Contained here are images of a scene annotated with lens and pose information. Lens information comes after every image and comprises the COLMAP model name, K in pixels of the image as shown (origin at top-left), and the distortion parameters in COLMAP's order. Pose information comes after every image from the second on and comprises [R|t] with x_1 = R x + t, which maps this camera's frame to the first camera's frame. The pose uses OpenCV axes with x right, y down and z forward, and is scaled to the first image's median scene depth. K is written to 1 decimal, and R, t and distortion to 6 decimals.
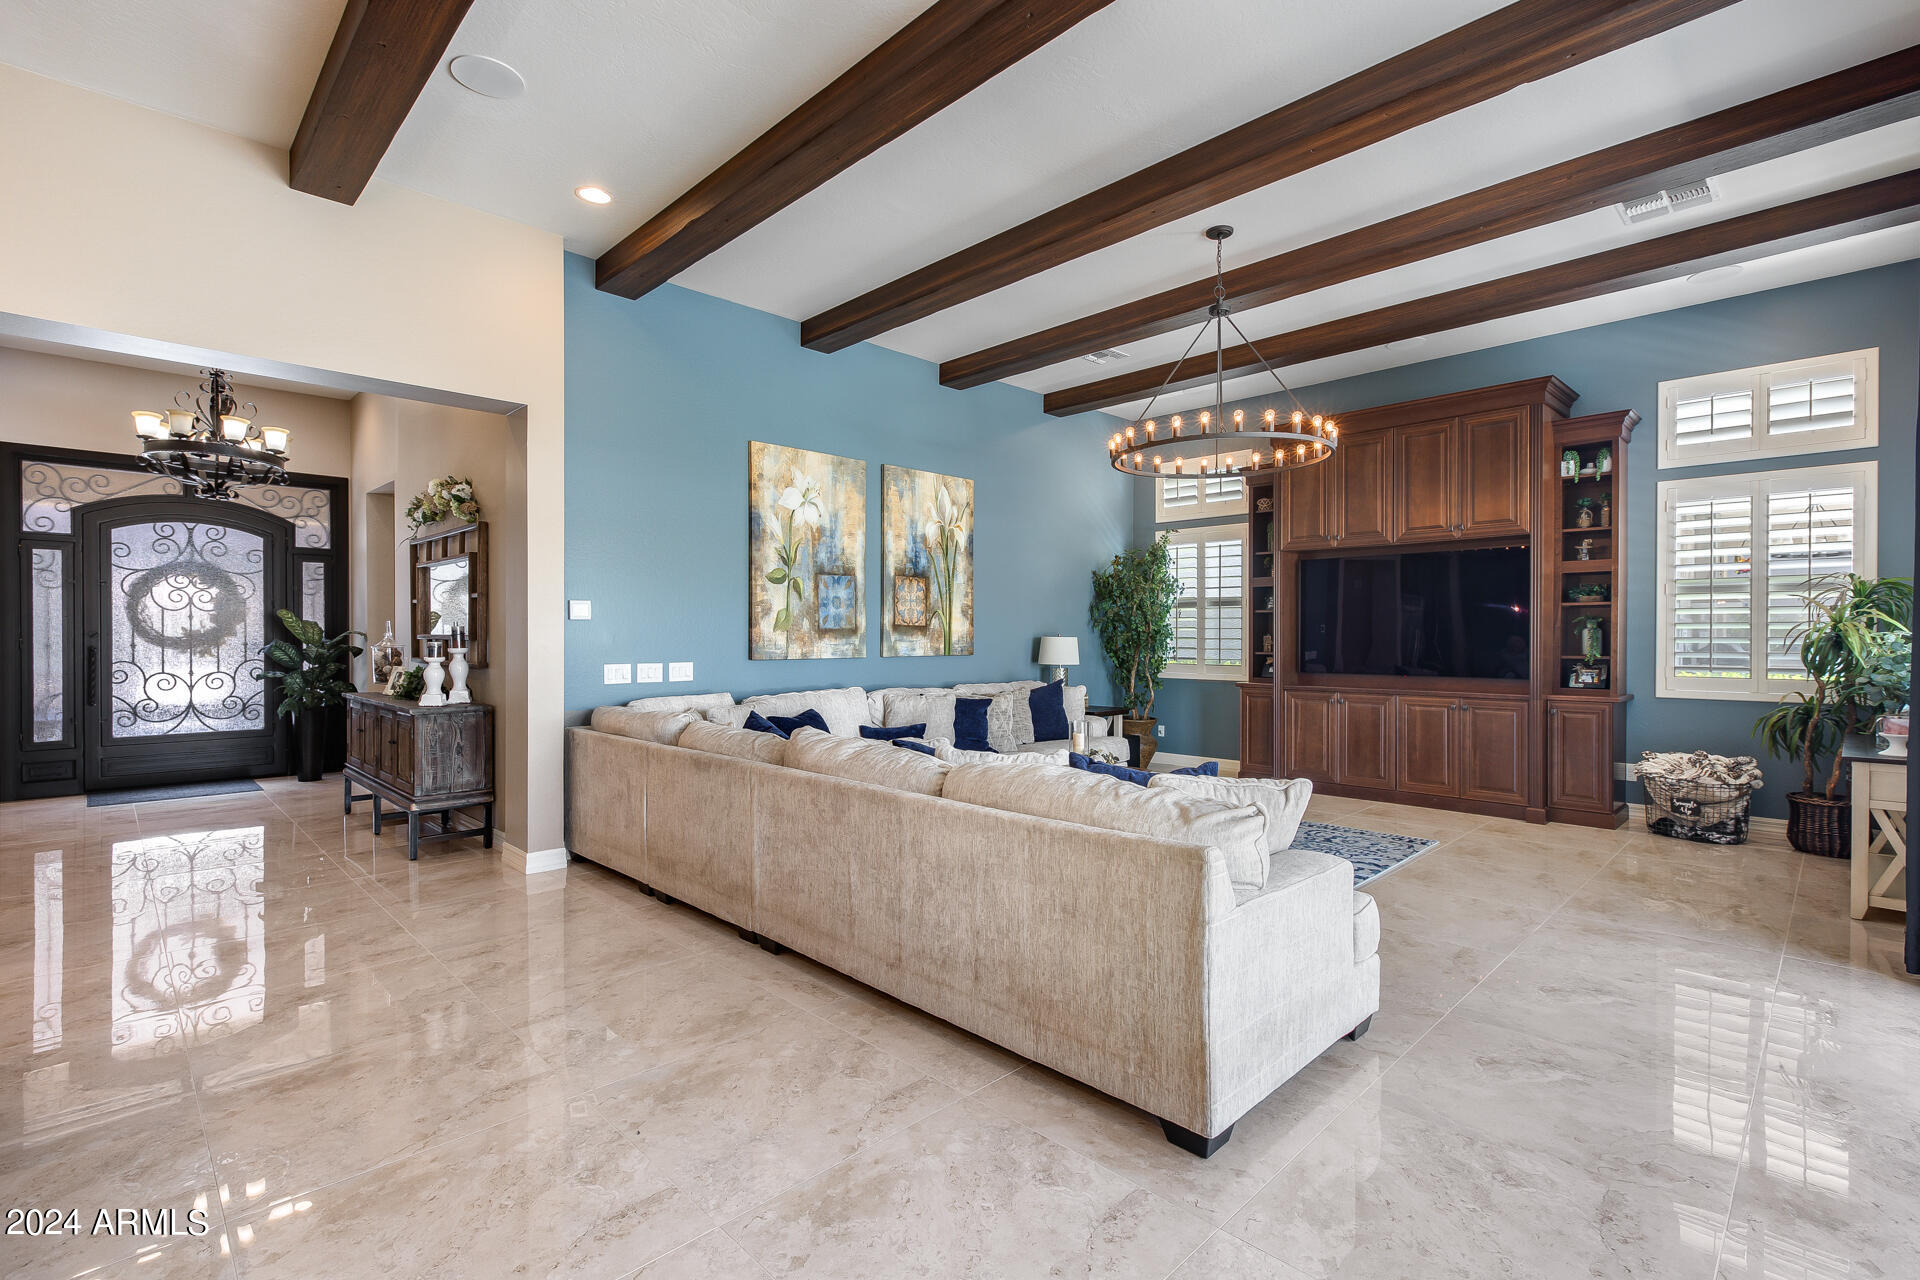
lens RADIAL K [[865.9, 0, 952.0], [0, 865.9, 641.1], [0, 0, 1]] dist [-0.001291, -0.000160]
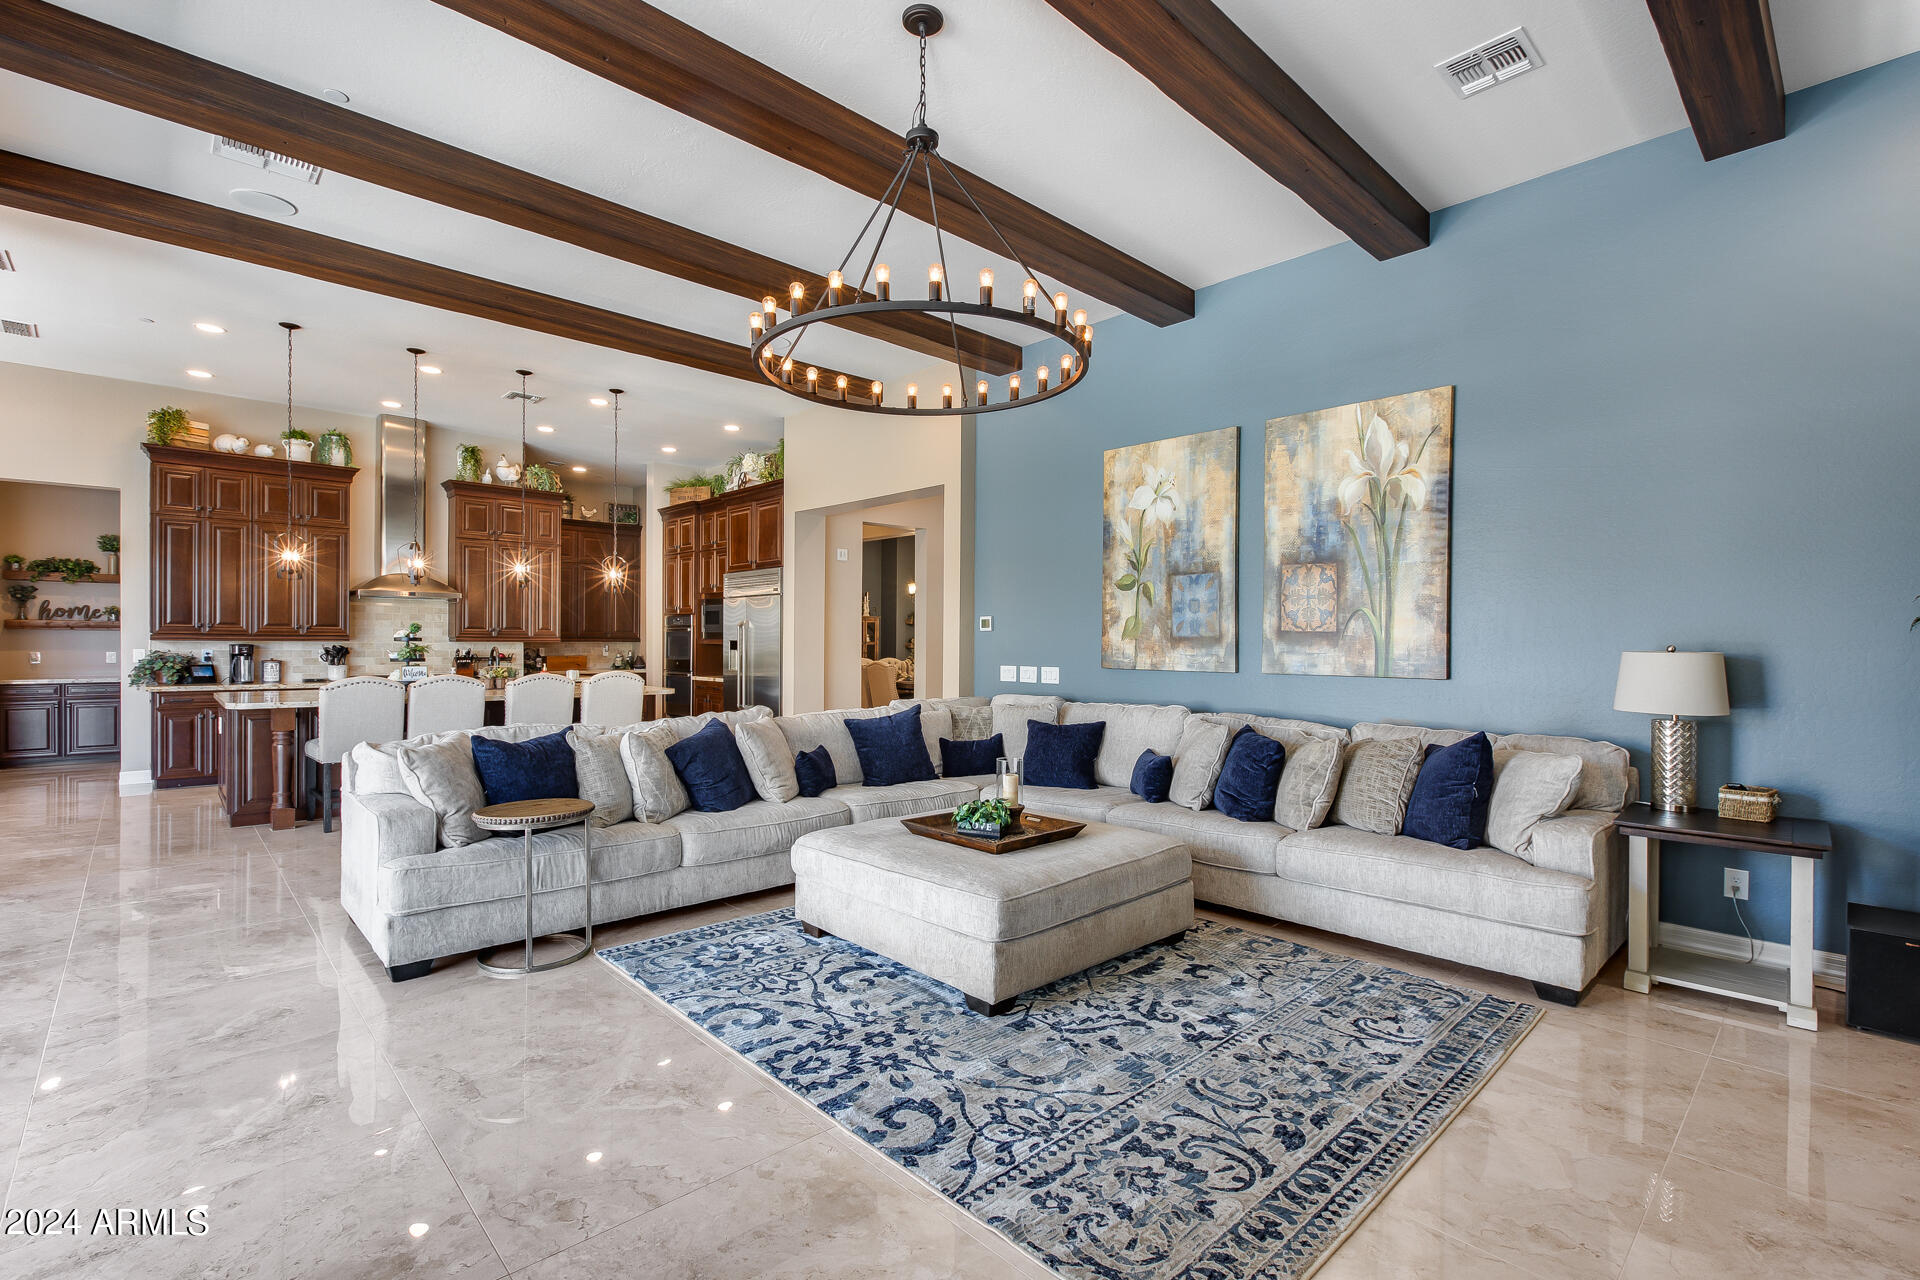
lens RADIAL K [[865.9, 0, 952.0], [0, 865.9, 641.1], [0, 0, 1]] dist [-0.001291, -0.000160]
pose [[-0.020803, 0.002417, -0.999781, 0.725927], [-0.012182, 0.999922, 0.002671, -0.009326], [0.999709, 0.012235, -0.020772, 0.781690]]
